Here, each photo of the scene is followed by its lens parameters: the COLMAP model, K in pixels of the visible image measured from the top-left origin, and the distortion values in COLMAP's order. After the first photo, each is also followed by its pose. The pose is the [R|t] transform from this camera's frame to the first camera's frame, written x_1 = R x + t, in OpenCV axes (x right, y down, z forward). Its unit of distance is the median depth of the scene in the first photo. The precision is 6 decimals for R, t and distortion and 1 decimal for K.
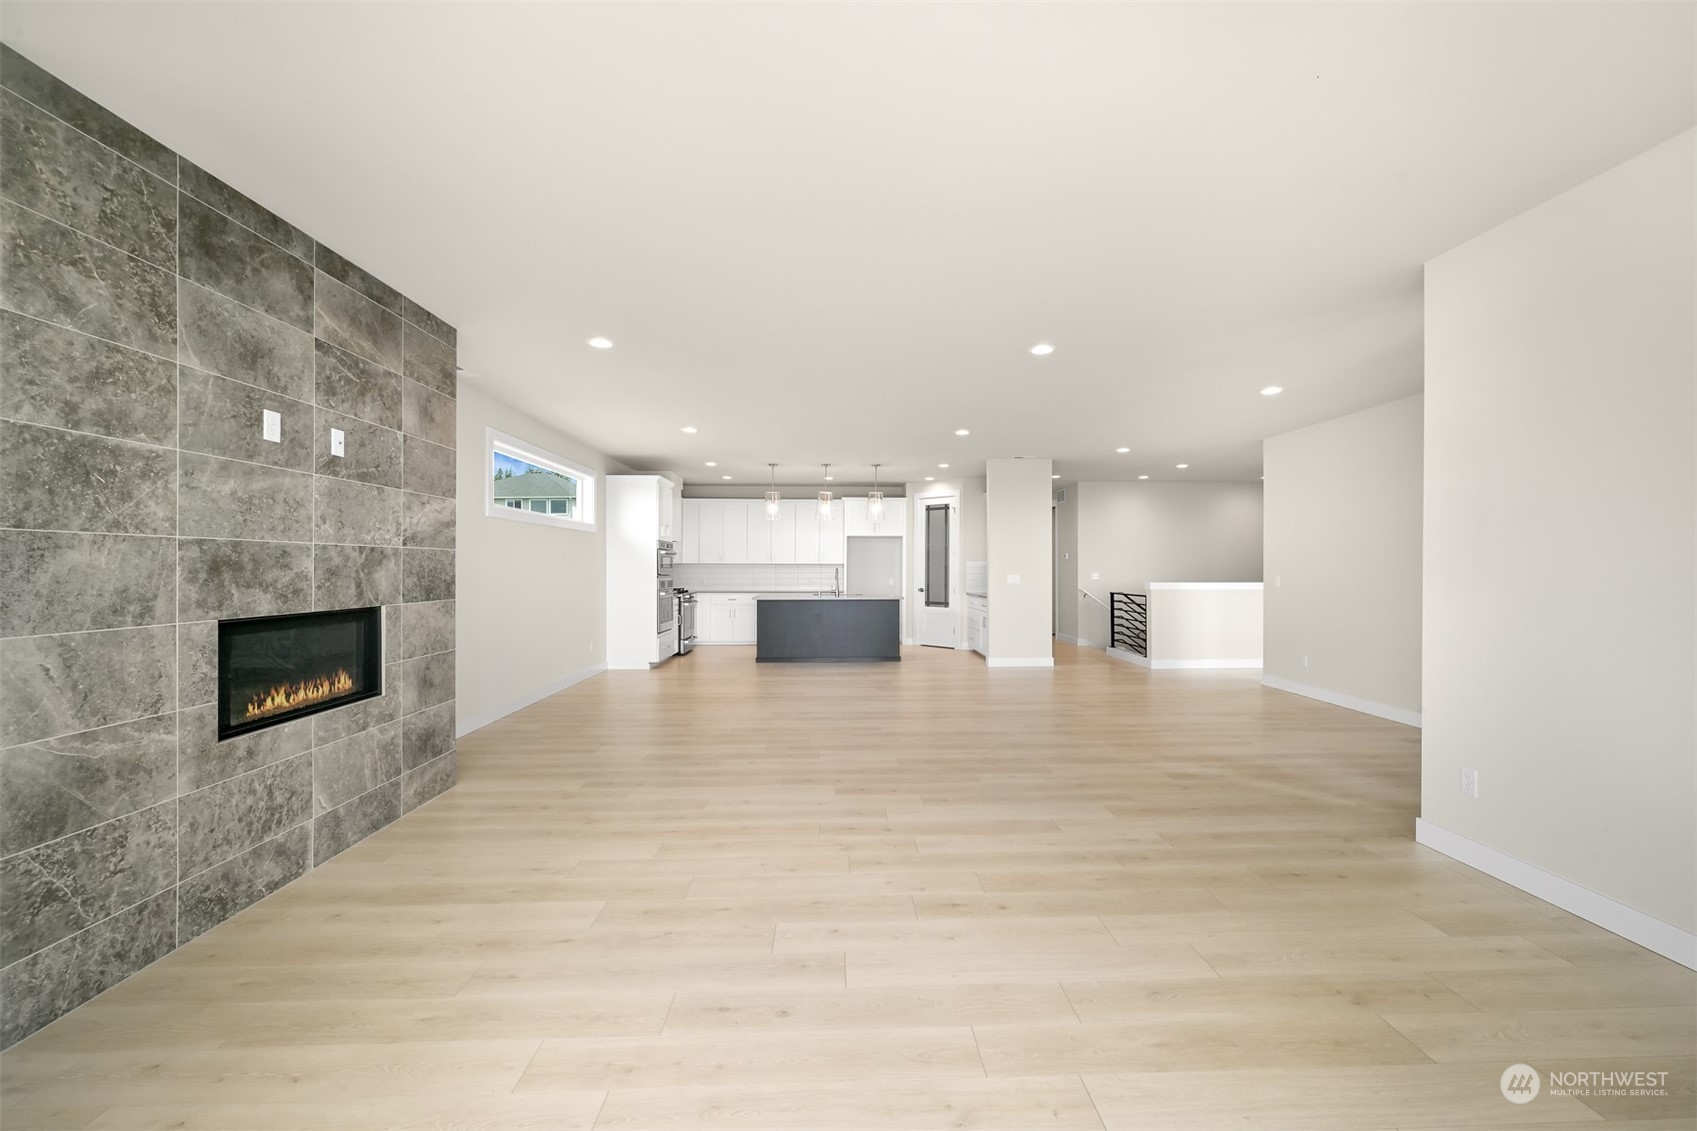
lens RADIAL K [[660.7, 0, 845.3], [0, 660.7, 572.8], [0, 0, 1]] dist [-0.003635, 0.000926]
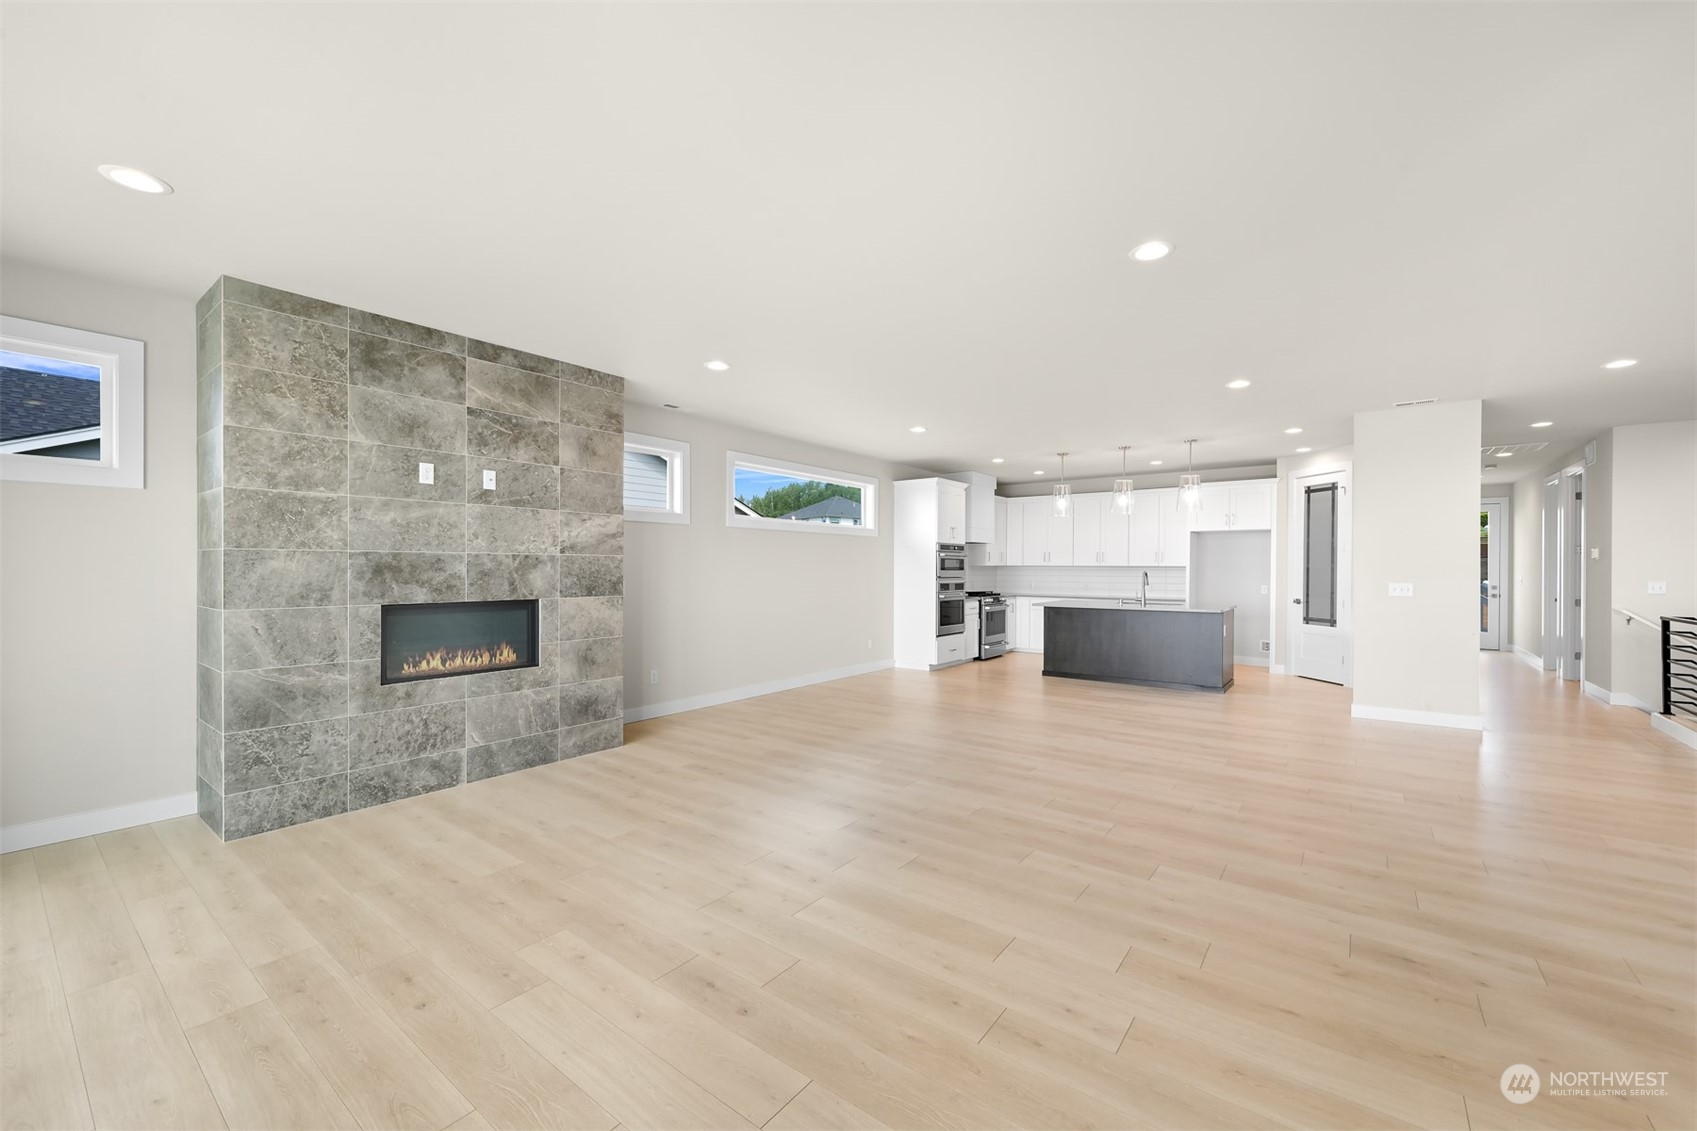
lens RADIAL K [[660.7, 0, 848.6], [0, 660.7, 575.4], [0, 0, 1]] dist [-0.003635, 0.000926]
pose [[0.778890, 0.009120, -0.627094, 0.673376], [-0.007949, 0.999958, 0.004670, -0.009411], [0.627110, 0.001347, 0.778930, 0.389017]]
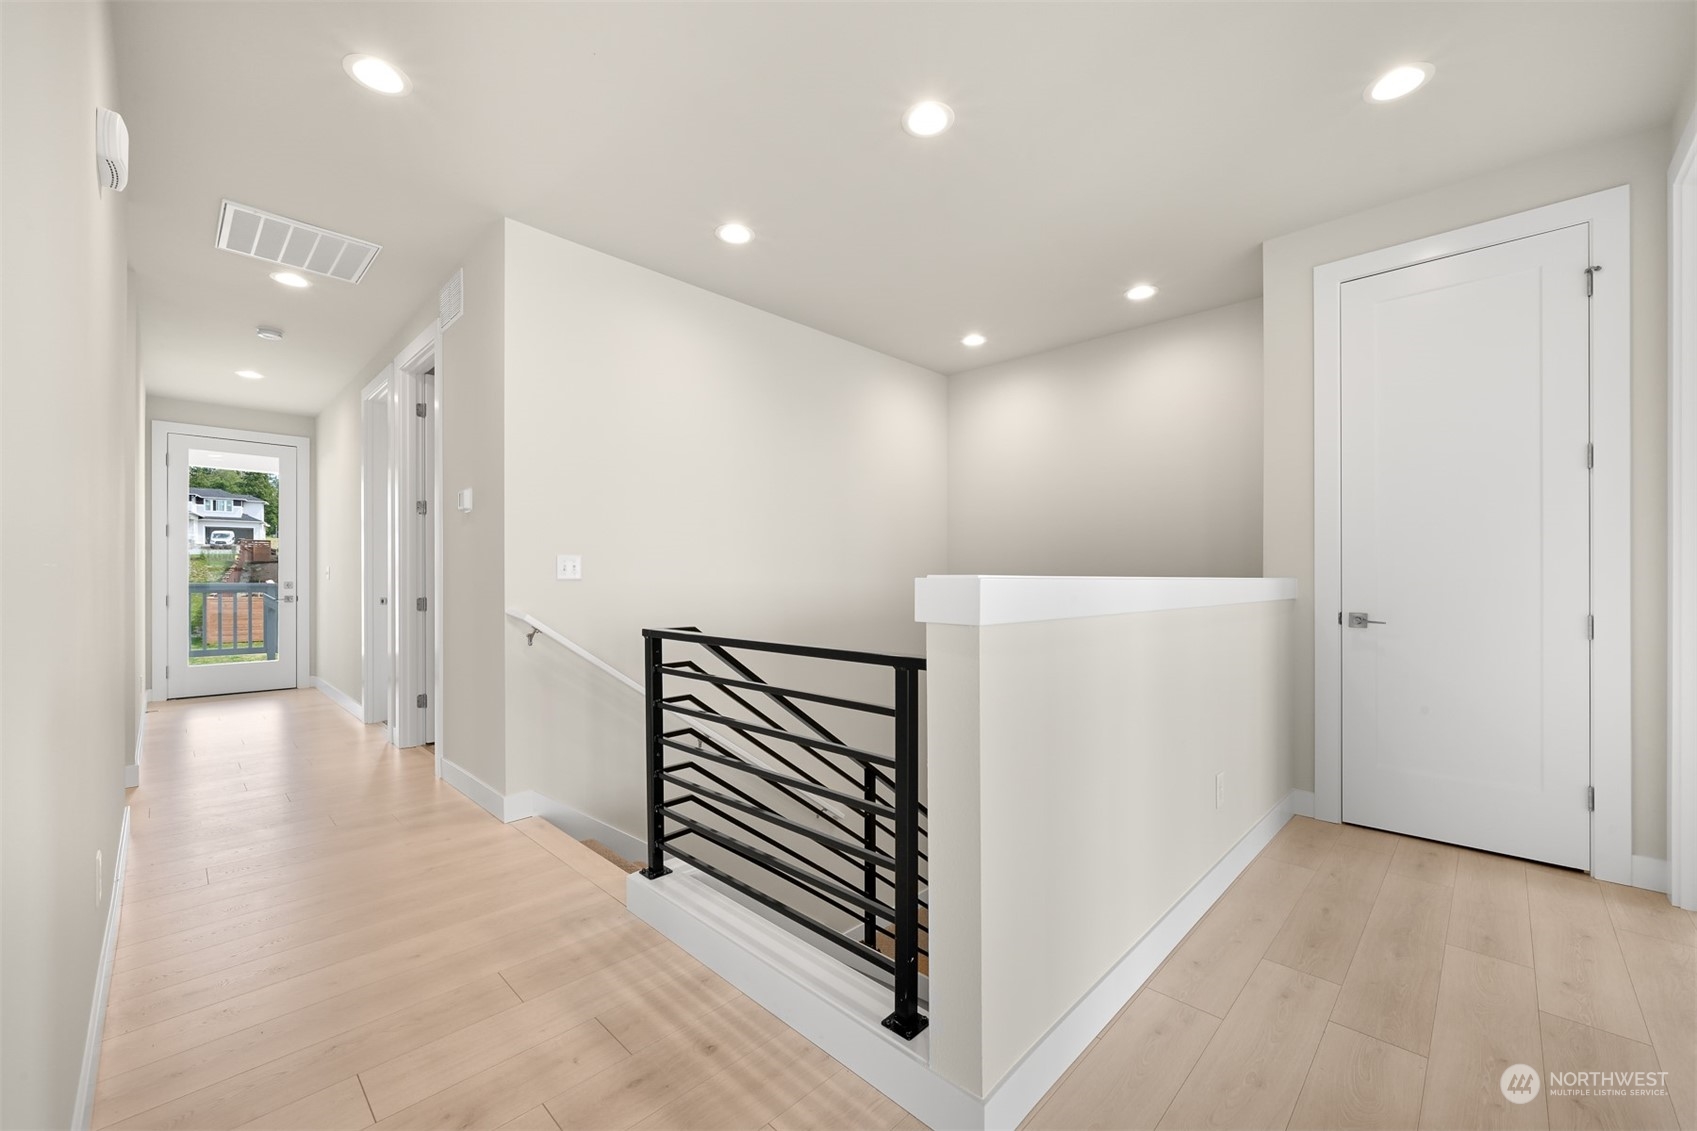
lens RADIAL K [[660.7, 0, 851.0], [0, 660.7, 577.9], [0, 0, 1]] dist [-0.003635, 0.000926]
pose [[0.706898, 0.007620, 0.707275, 0.931158], [0.001516, 0.999923, -0.012288, 0.048108], [-0.707314, 0.009759, 0.706832, 2.523603]]
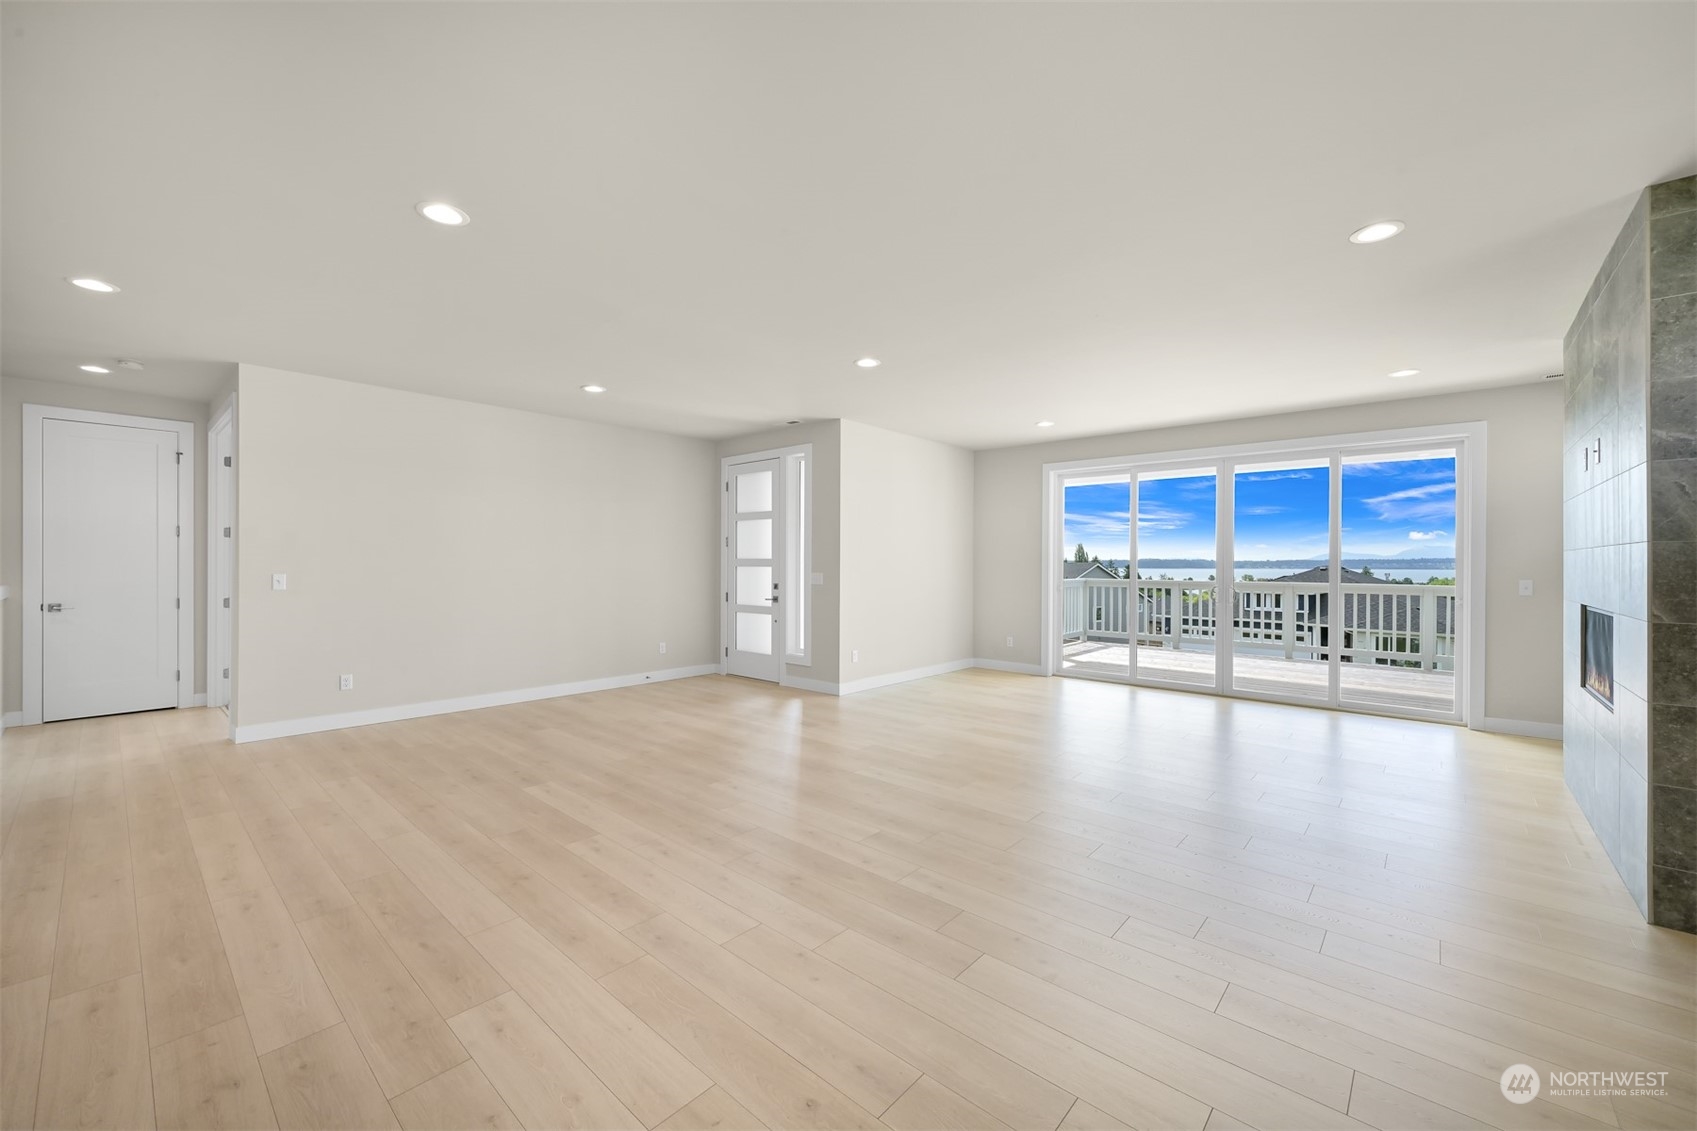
lens RADIAL K [[660.7, 0, 854.6], [0, 660.7, 565.0], [0, 0, 1]] dist [-0.003635, 0.000926]
pose [[-0.740507, -0.005127, 0.672029, -0.591092], [0.001985, 0.999950, 0.009817, -0.026240], [-0.672046, 0.008604, -0.740460, 2.549227]]
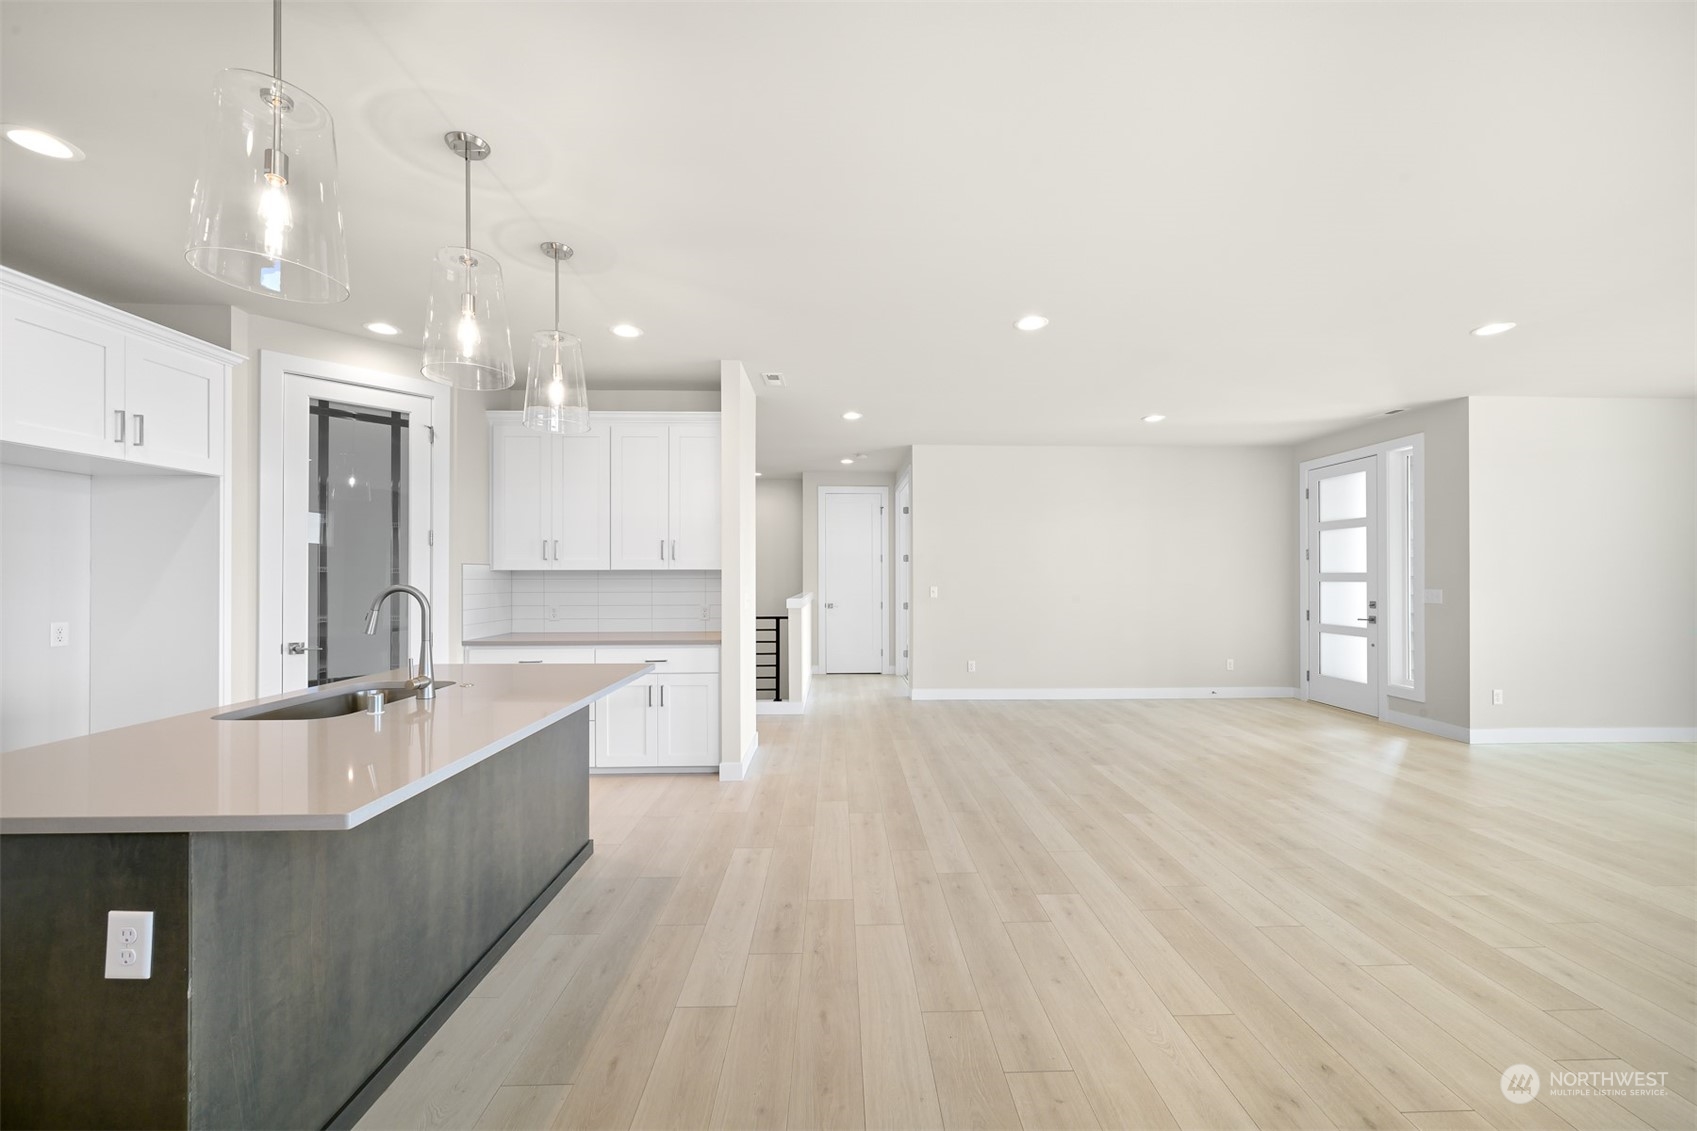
lens RADIAL K [[660.7, 0, 861.3], [0, 660.7, 569.9], [0, 0, 1]] dist [-0.003635, 0.000926]
pose [[-0.020993, 0.010641, 0.999723, -0.792306], [0.009500, 0.999900, -0.010443, -0.027669], [-0.999734, 0.009278, -0.021092, 2.604971]]
